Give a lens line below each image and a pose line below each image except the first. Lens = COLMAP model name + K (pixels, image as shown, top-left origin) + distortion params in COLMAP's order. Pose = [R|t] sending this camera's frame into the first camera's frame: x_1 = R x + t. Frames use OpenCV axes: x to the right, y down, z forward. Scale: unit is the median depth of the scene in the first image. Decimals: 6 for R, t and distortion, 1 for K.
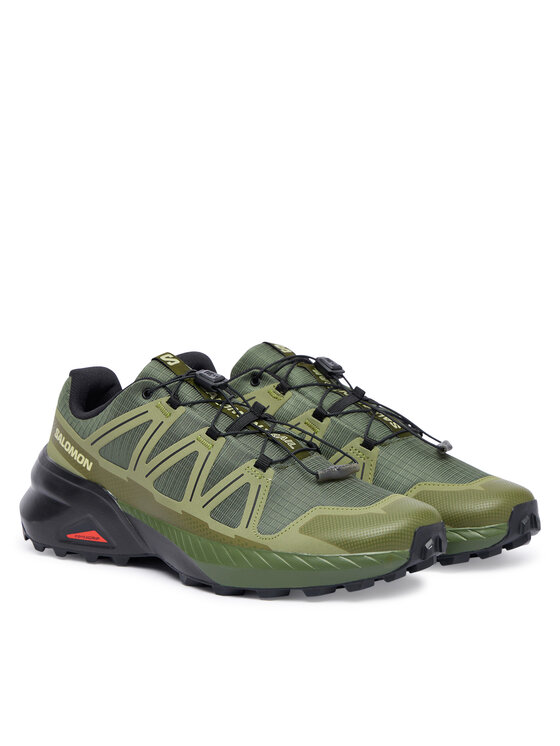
lens RADIAL K [[2034.1, 0, 279.8], [0, 2034.1, 373.2], [0, 0, 1]] dist [-0.163288, 0.000000]
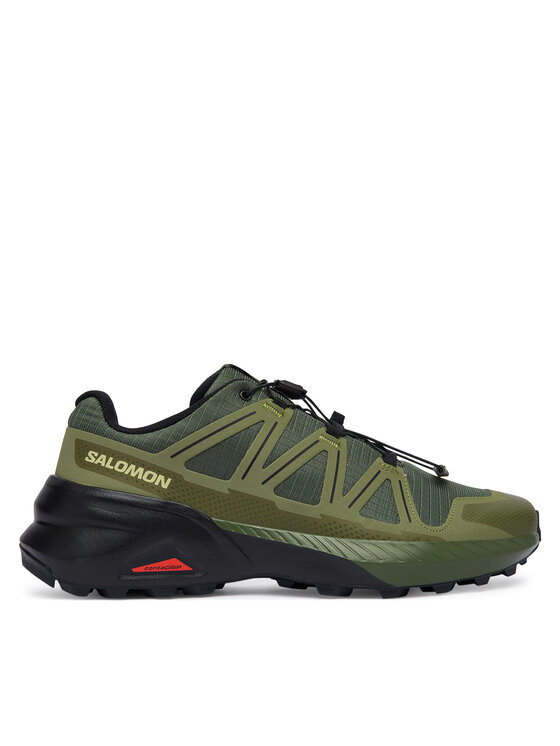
lens RADIAL K [[772.2, 0, 280.2], [0, 772.2, 372.3], [0, 0, 1]] dist [0.015631, 0.000000]
pose [[0.779295, 0.022309, 0.626261, -0.277178], [0.085094, 0.986342, -0.141024, 0.052010], [-0.620854, 0.163190, 0.766753, 0.737804]]
